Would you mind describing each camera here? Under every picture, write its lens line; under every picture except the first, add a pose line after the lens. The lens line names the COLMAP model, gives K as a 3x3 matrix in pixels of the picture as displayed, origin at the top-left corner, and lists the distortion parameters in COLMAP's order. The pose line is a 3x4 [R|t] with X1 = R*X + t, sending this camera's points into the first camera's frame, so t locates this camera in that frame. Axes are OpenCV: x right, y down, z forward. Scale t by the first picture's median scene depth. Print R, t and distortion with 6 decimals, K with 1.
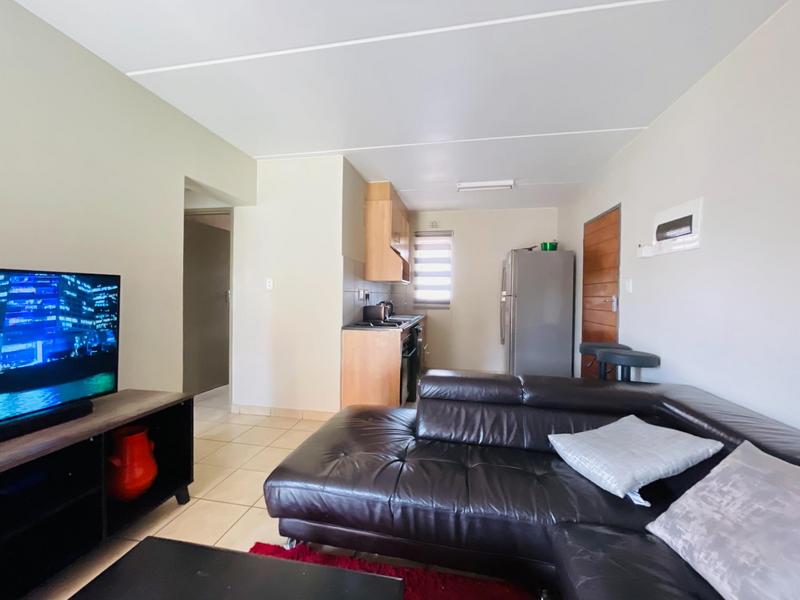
lens RADIAL K [[323.3, 0, 396.6], [0, 323.3, 296.7], [0, 0, 1]] dist [0.001761, -0.000359]
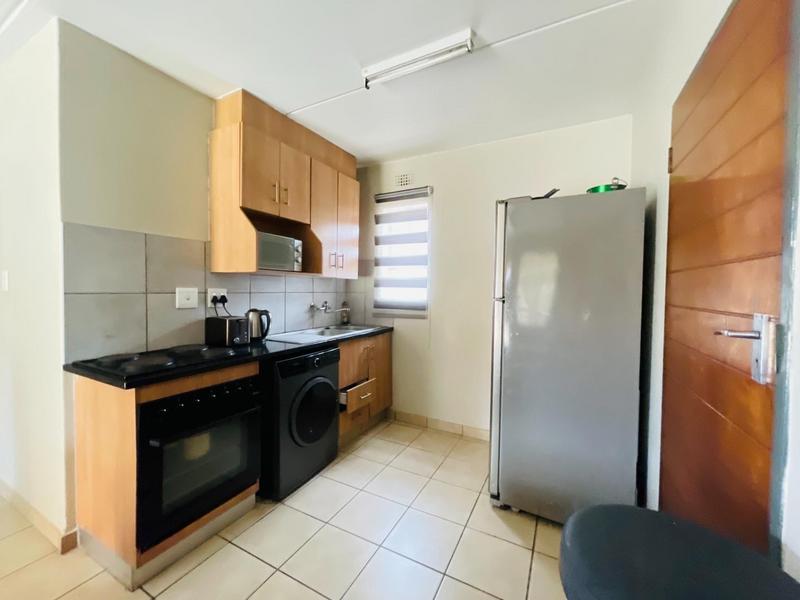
lens RADIAL K [[323.3, 0, 396.8], [0, 323.3, 298.2], [0, 0, 1]] dist [0.001761, -0.000359]
pose [[0.958253, 0.003375, -0.285901, 0.560534], [0.002391, 0.999801, 0.019817, -0.022668], [0.285911, -0.019674, 0.958054, 0.807249]]
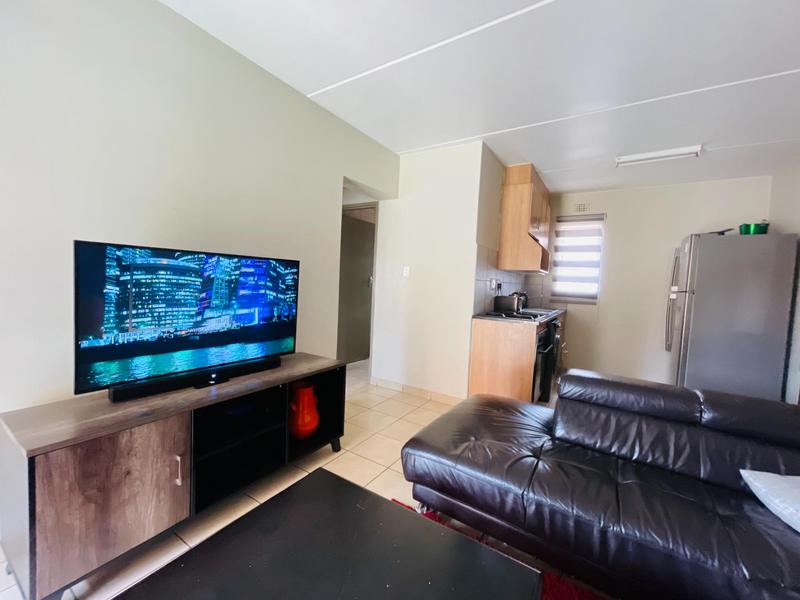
lens RADIAL K [[323.3, 0, 397.8], [0, 323.3, 296.8], [0, 0, 1]] dist [0.001761, -0.000359]
pose [[0.929006, 0.047677, -0.366982, -0.028238], [-0.036527, 0.998637, 0.037273, 0.009993], [0.368259, -0.021222, 0.929481, -0.020737]]
